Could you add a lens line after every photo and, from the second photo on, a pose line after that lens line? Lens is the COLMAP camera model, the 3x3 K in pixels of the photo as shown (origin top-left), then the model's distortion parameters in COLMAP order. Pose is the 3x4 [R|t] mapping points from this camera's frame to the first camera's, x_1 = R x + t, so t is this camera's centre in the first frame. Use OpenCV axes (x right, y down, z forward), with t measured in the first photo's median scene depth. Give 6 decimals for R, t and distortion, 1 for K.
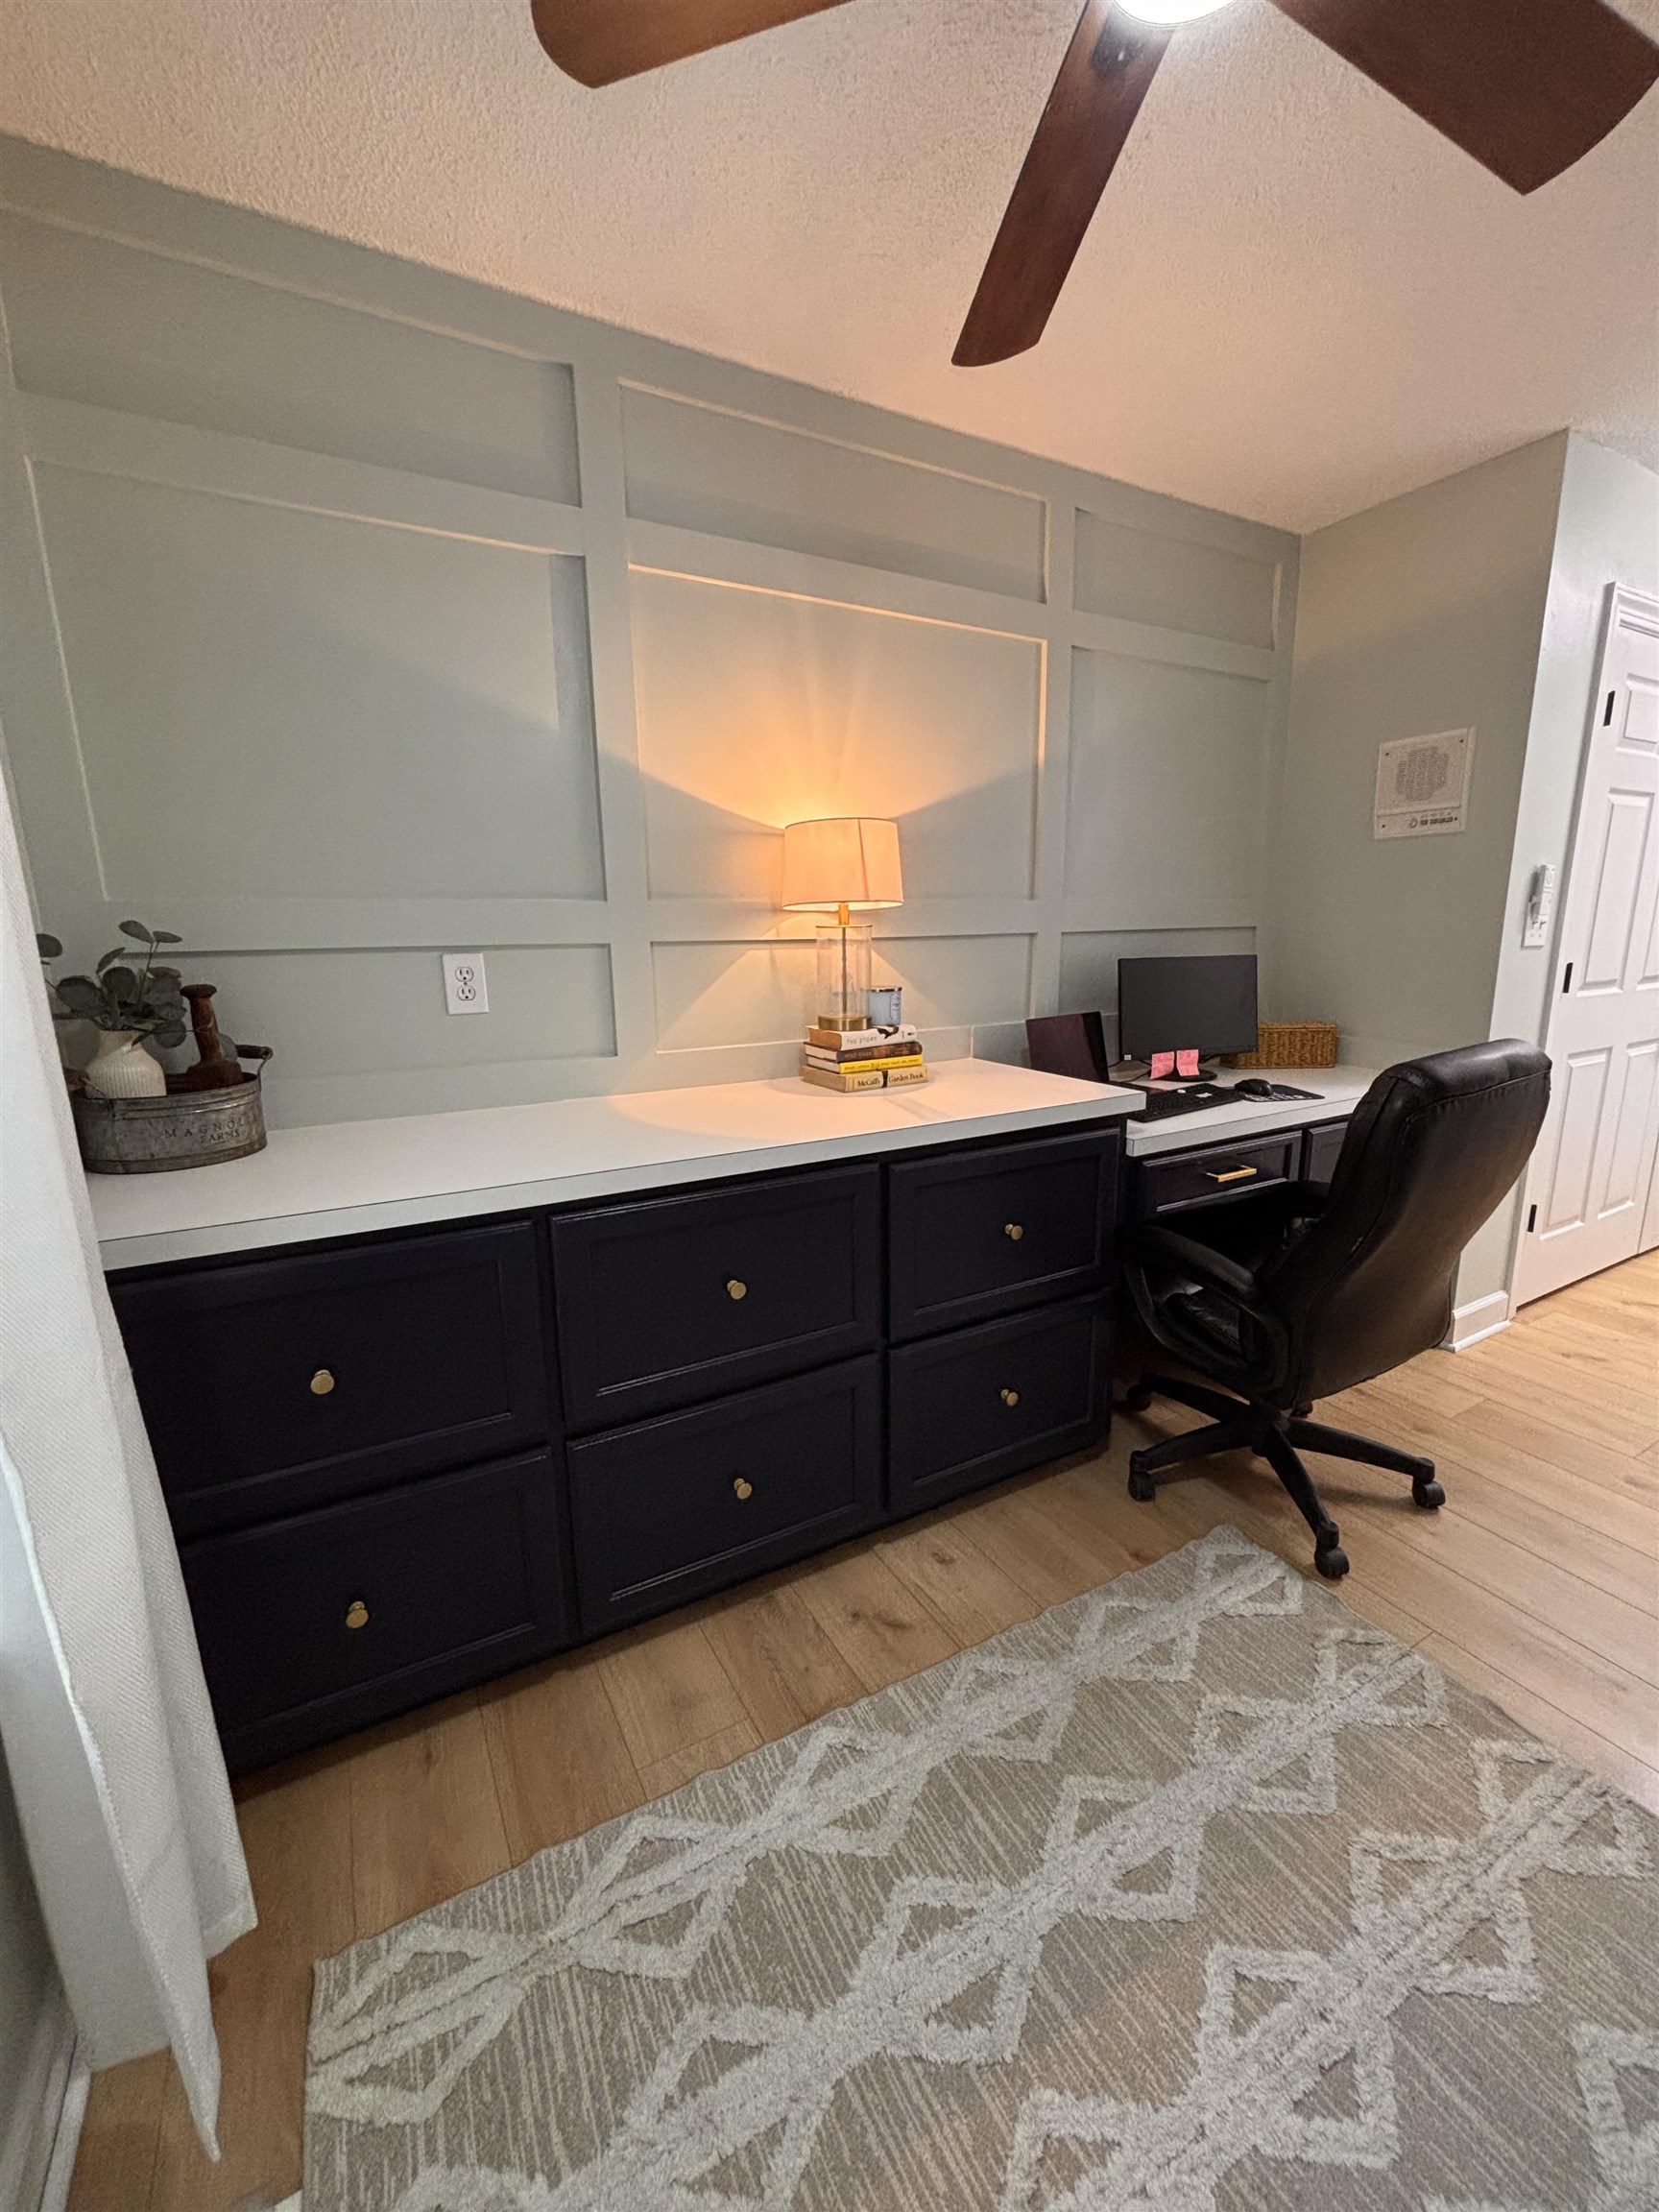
lens RADIAL K [[896.0, 0, 829.5], [0, 896.0, 1114.2], [0, 0, 1]] dist [0.004091, -0.002029]
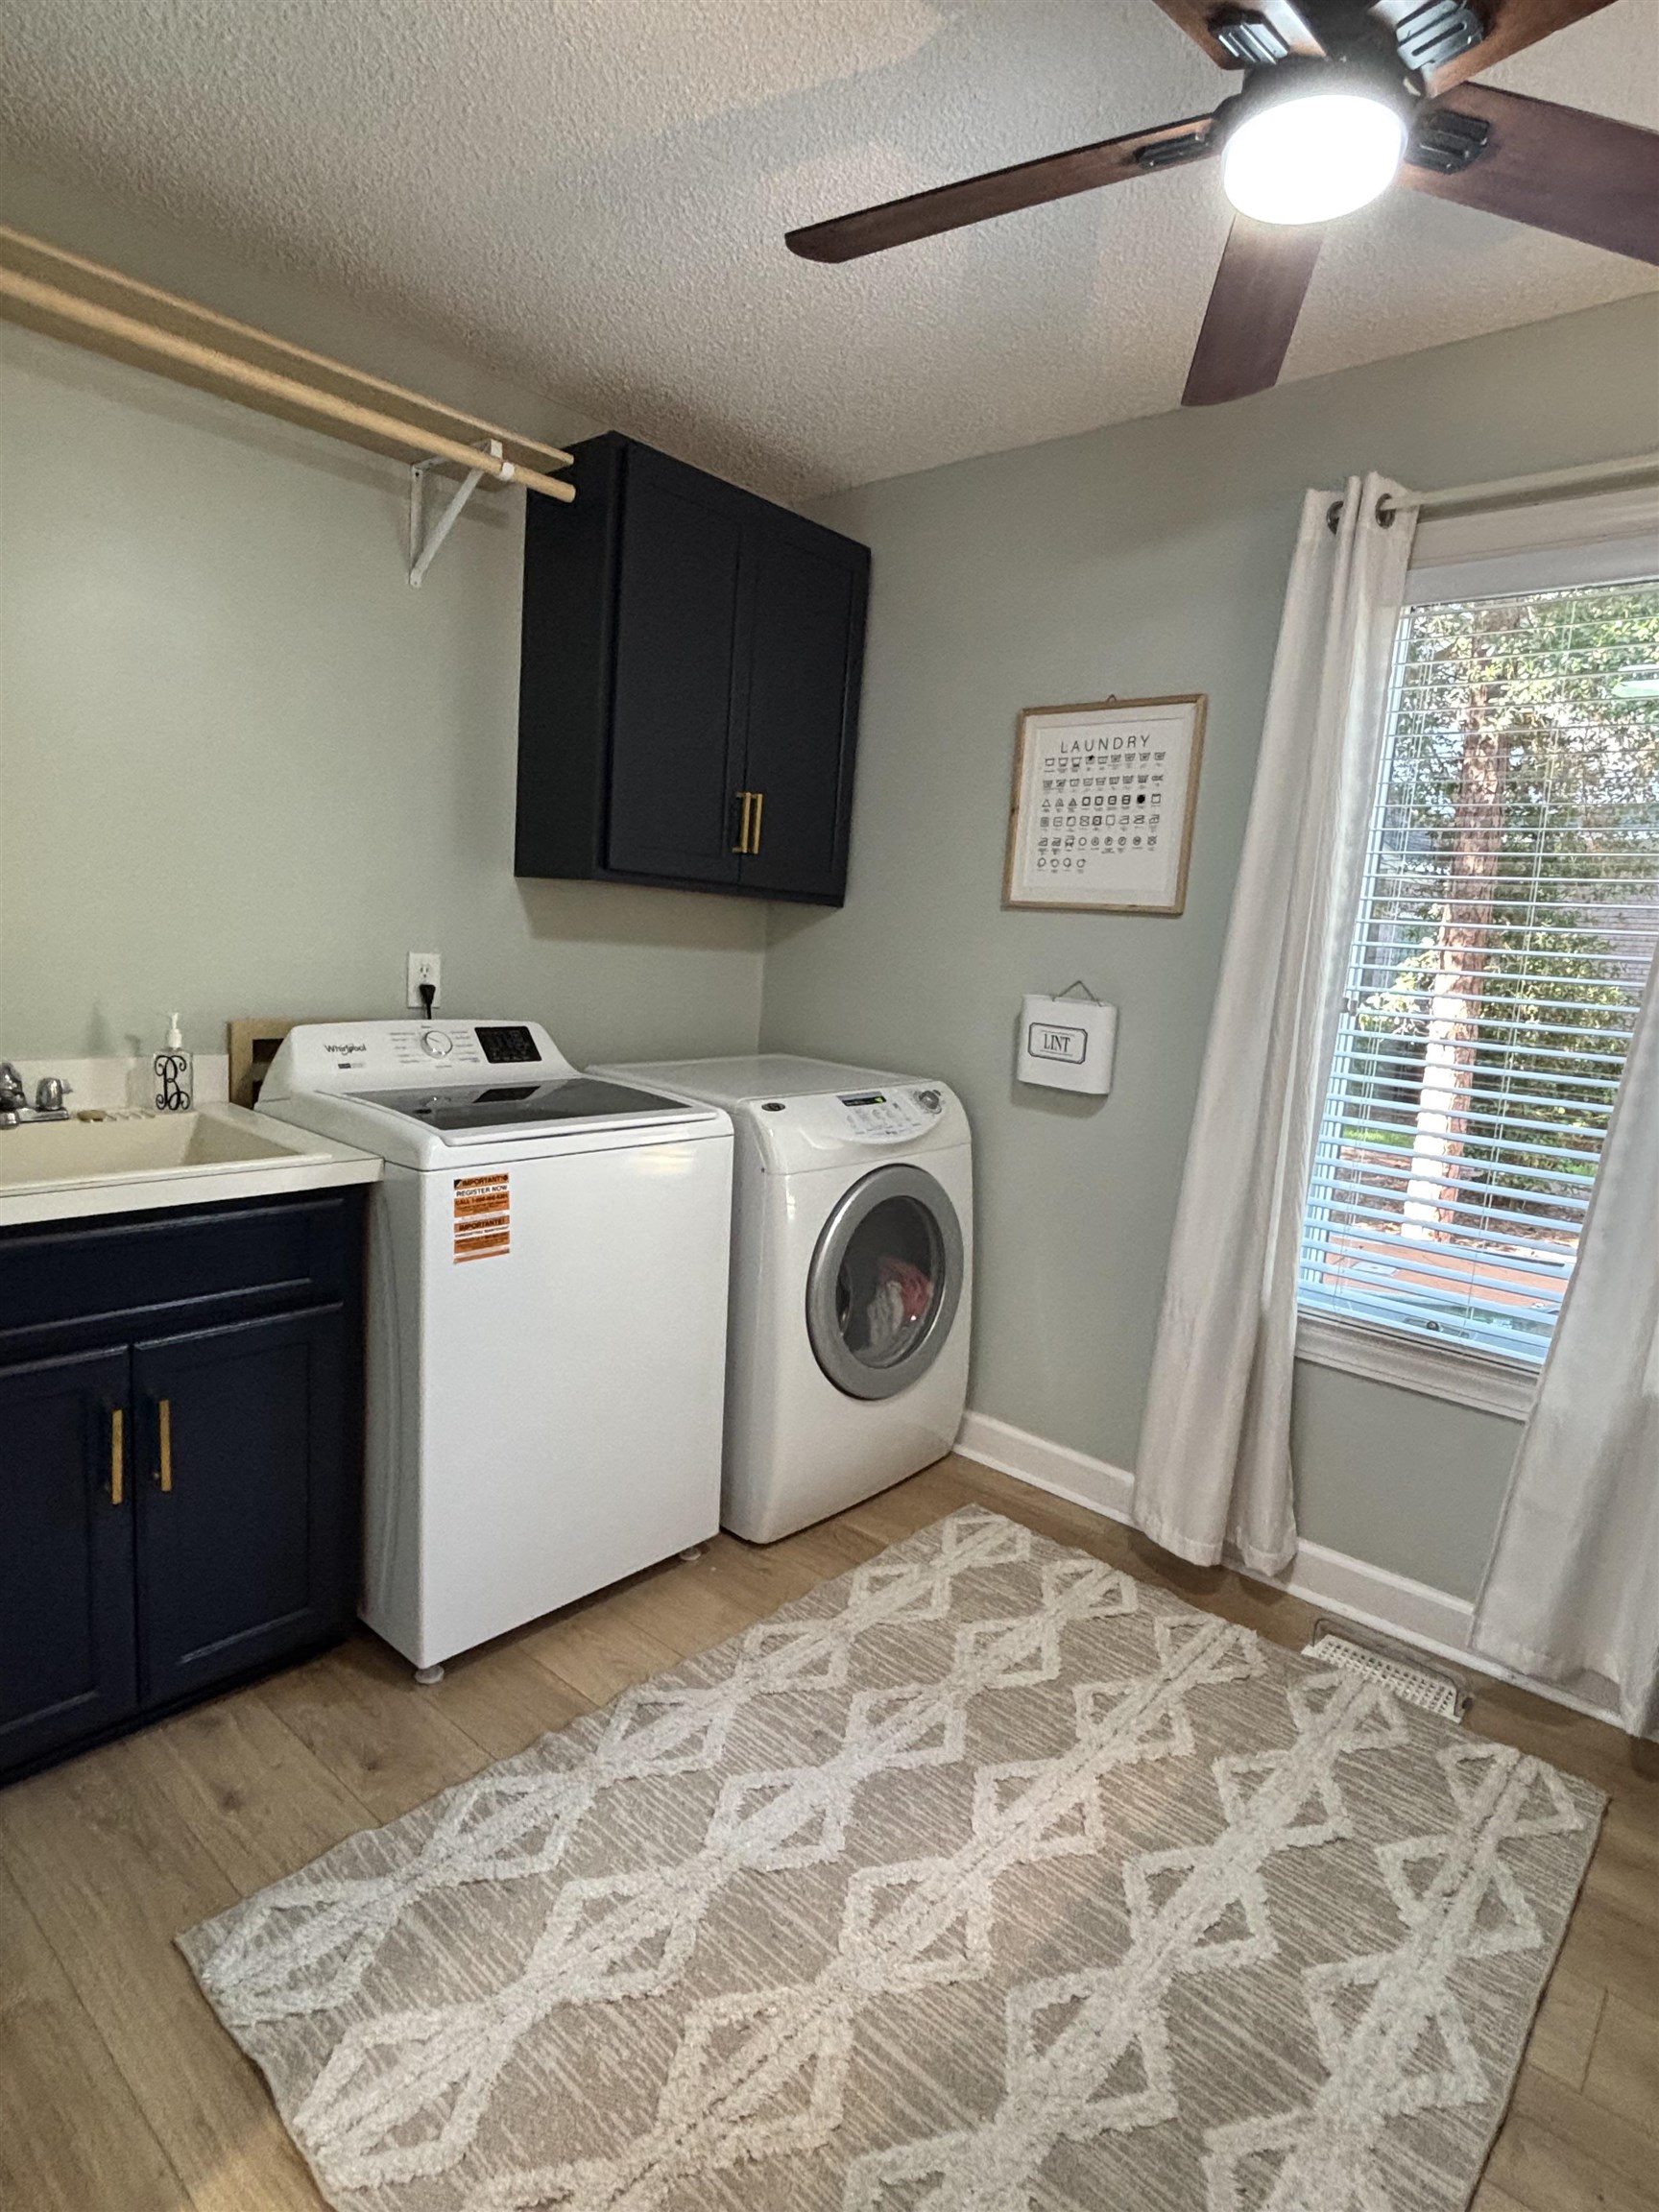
lens RADIAL K [[1186.0, 0, 831.2], [0, 1186.0, 1102.7], [0, 0, 1]] dist [-0.004714, 0.001745]
pose [[-0.943532, -0.003701, -0.331261, 0.908483], [-0.121039, 0.934657, 0.334314, -0.365284], [0.308378, 0.355532, -0.882327, 1.556392]]
